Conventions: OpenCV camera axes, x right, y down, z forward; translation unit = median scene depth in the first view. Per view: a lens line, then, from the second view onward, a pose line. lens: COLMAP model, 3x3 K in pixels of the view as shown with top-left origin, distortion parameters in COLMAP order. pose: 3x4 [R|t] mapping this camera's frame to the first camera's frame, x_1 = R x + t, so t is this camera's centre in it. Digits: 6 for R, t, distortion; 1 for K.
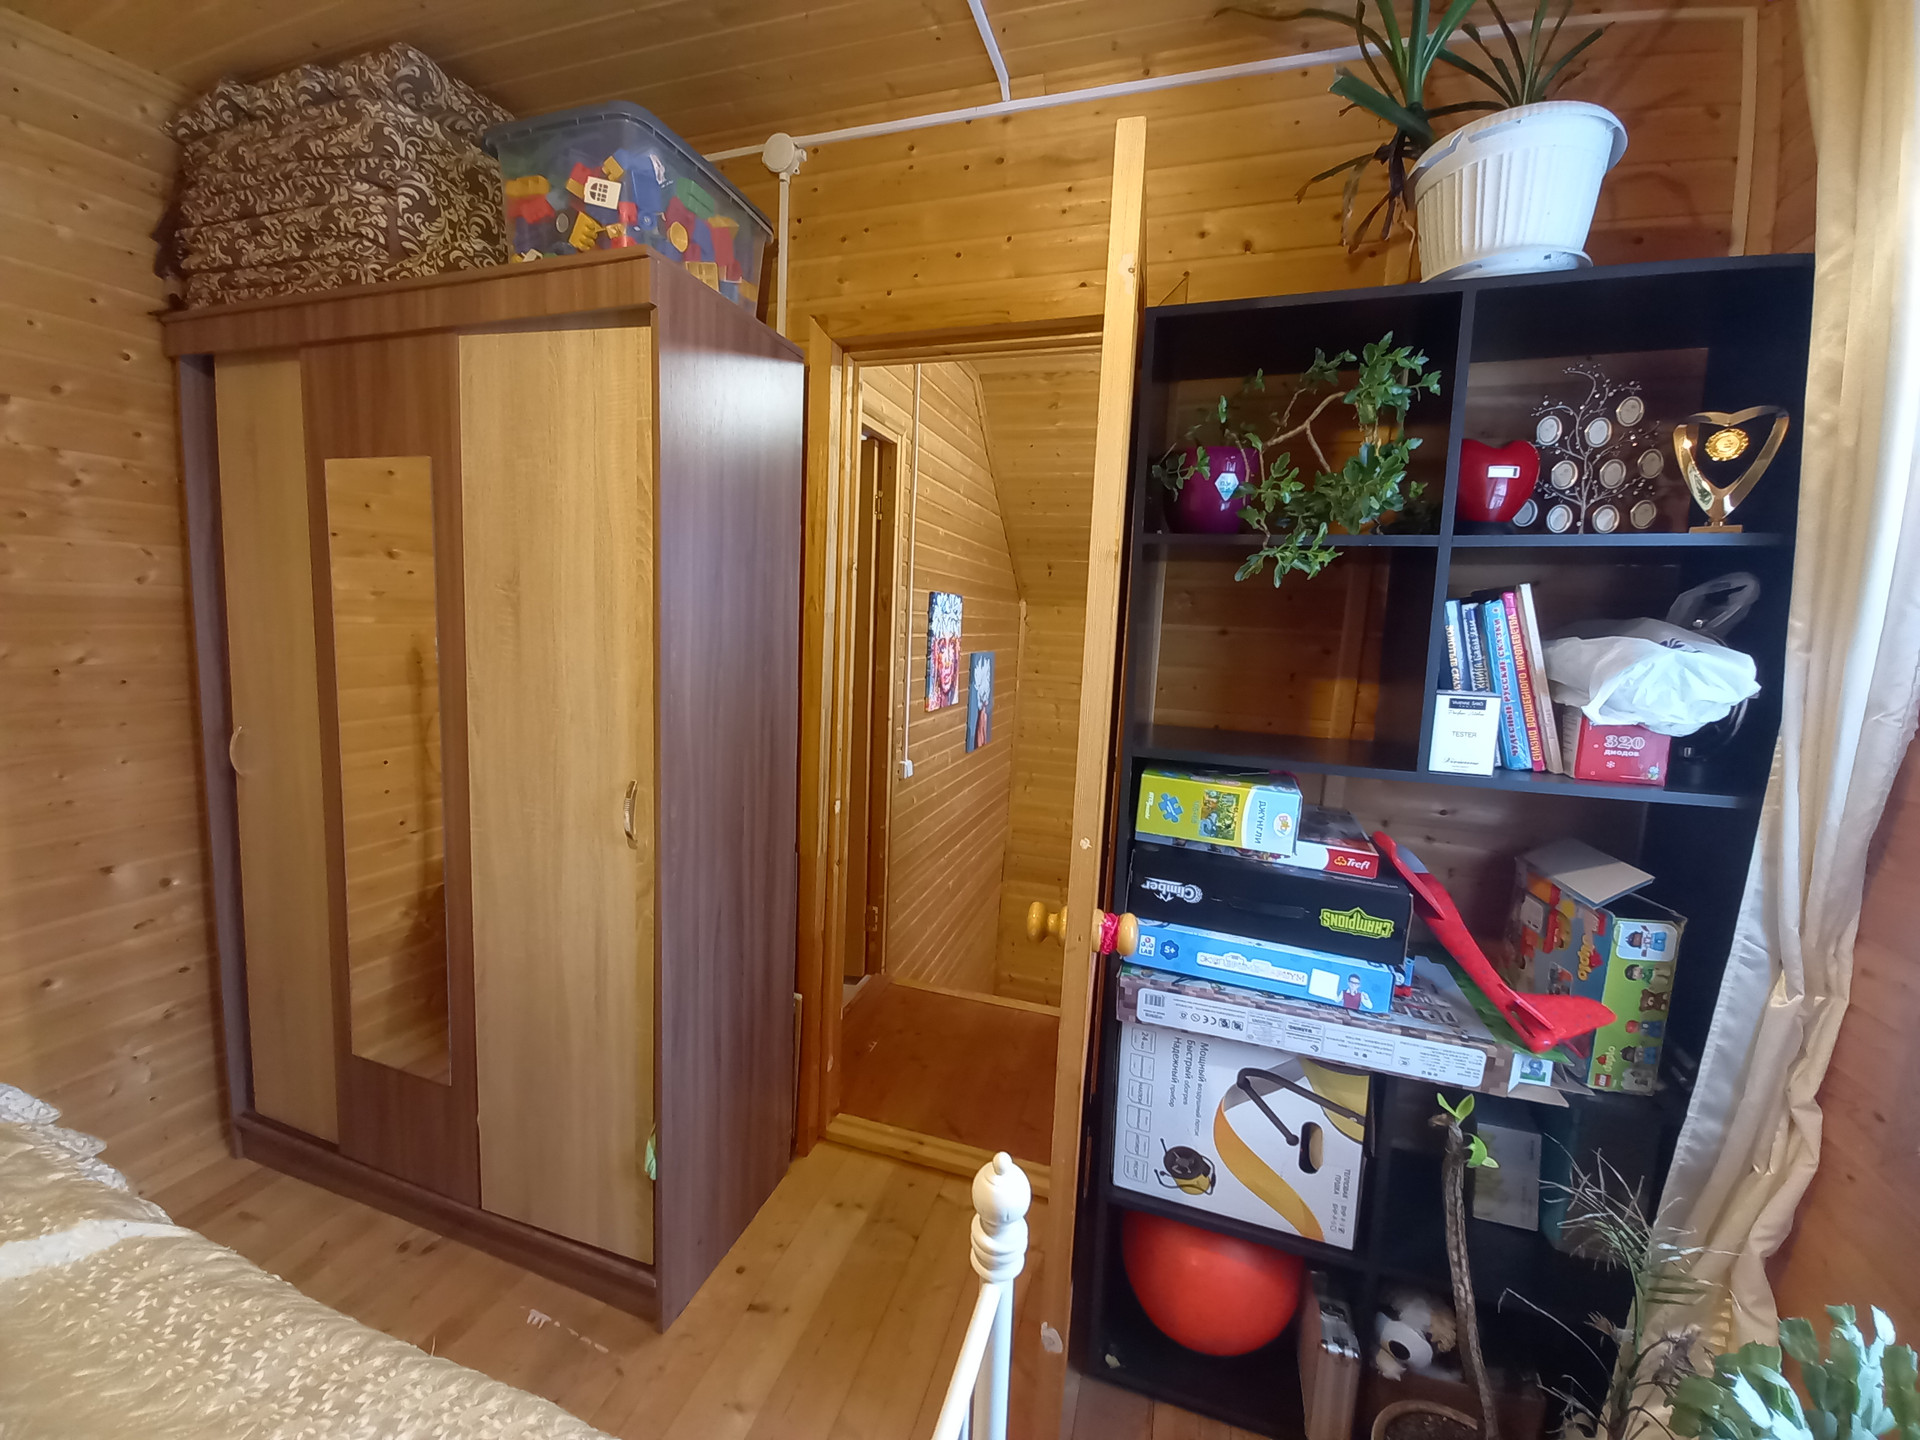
lens RADIAL K [[743.3, 0, 958.7], [0, 743.3, 716.2], [0, 0, 1]] dist [0.006451, -0.010870]
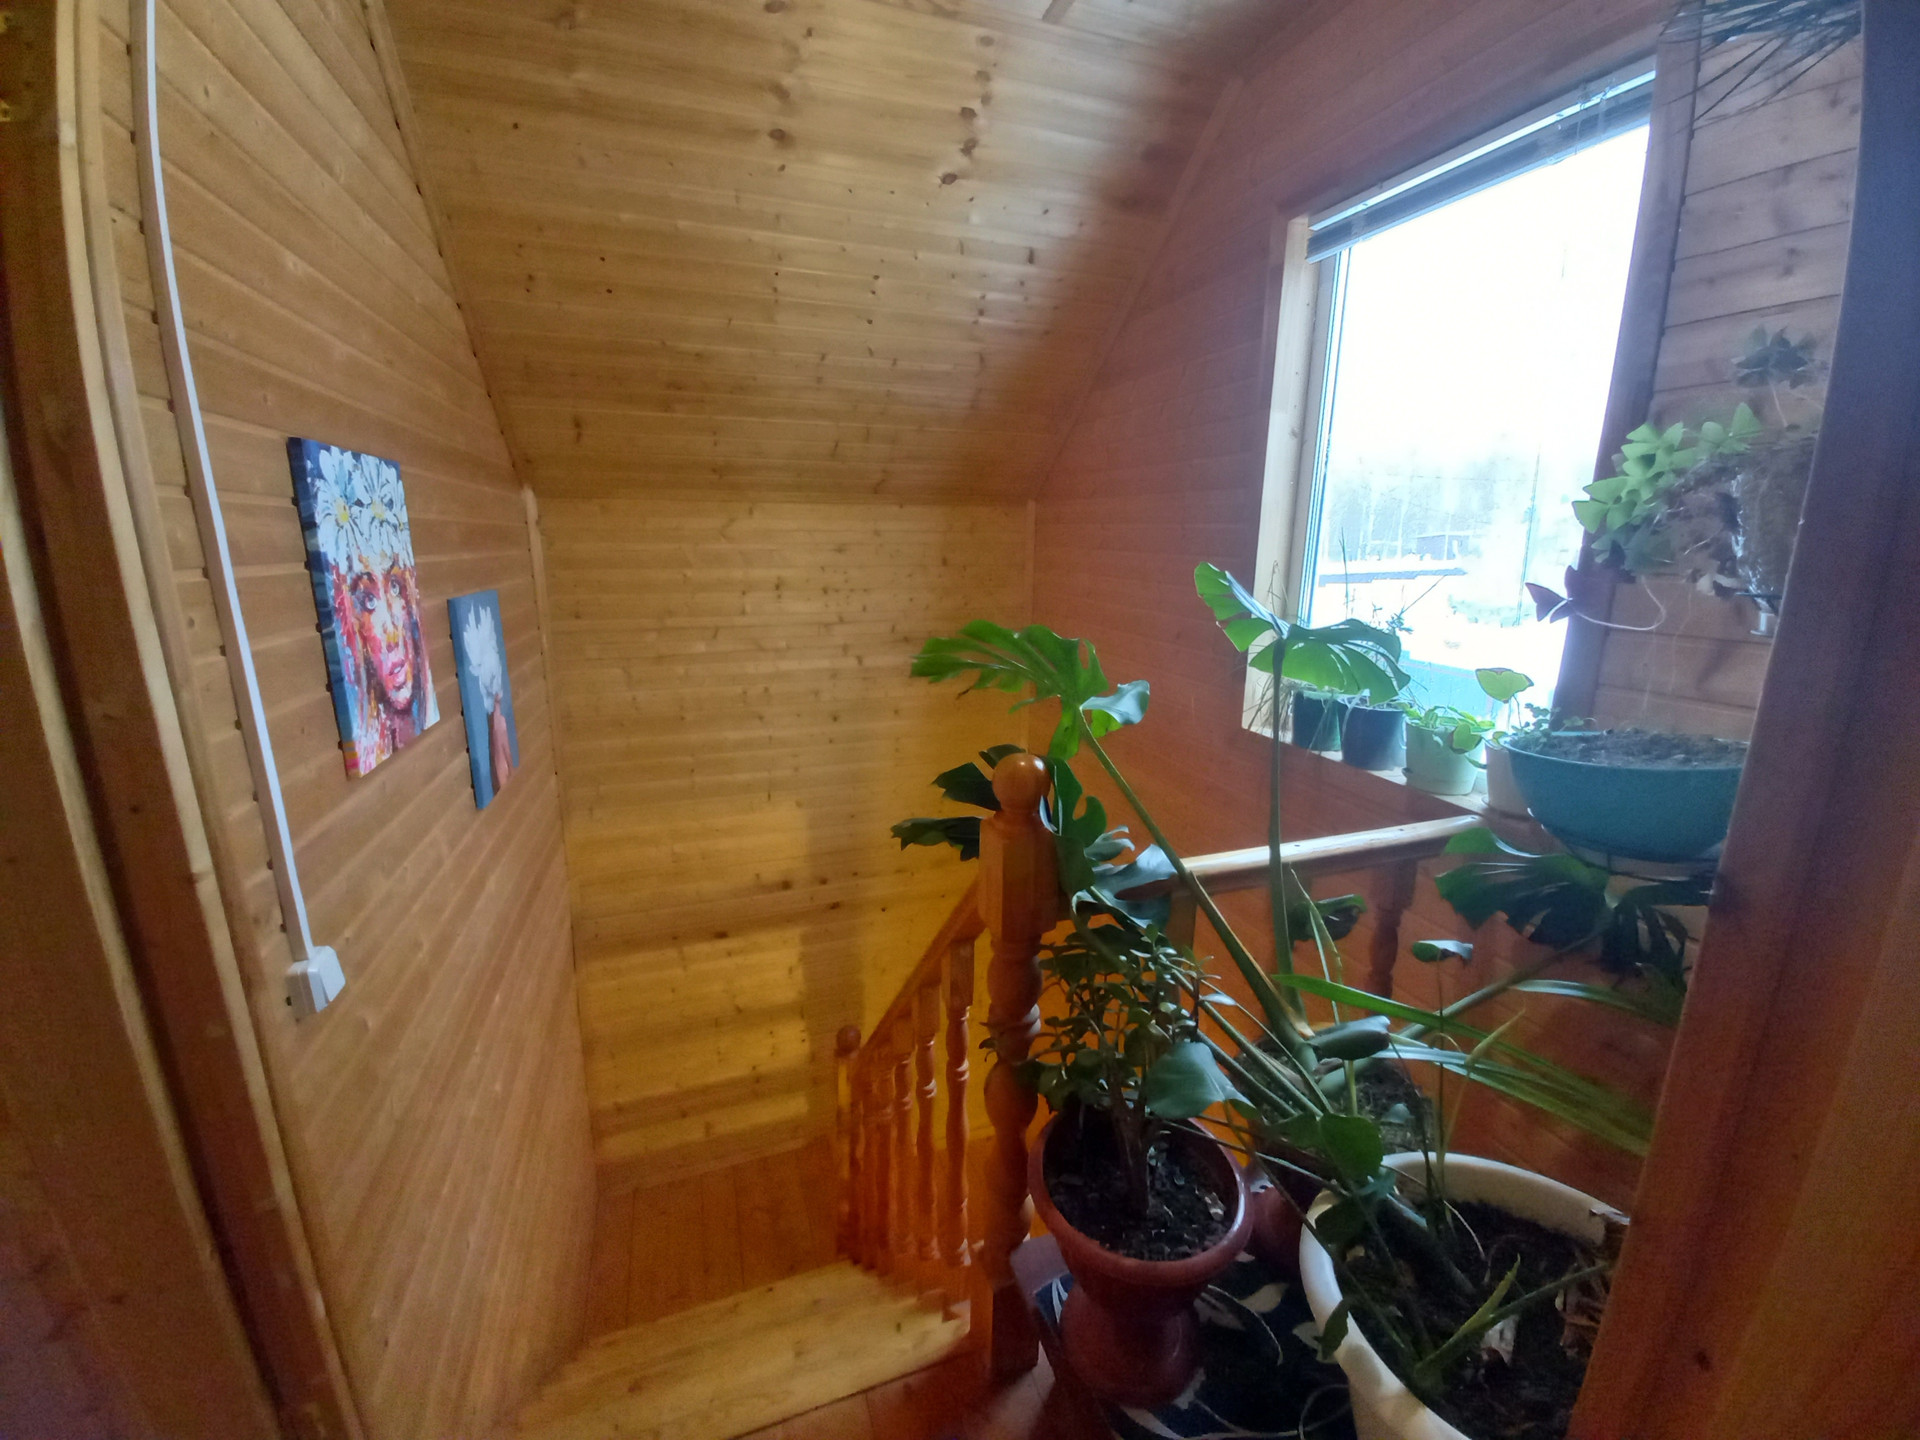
lens RADIAL K [[743.3, 0, 953.3], [0, 743.3, 712.8], [0, 0, 1]] dist [0.006451, -0.010870]
pose [[0.797699, -0.176649, 0.576603, -0.011770], [0.108695, 0.982593, 0.150656, -0.056185], [-0.593179, -0.057504, 0.803014, 0.488785]]
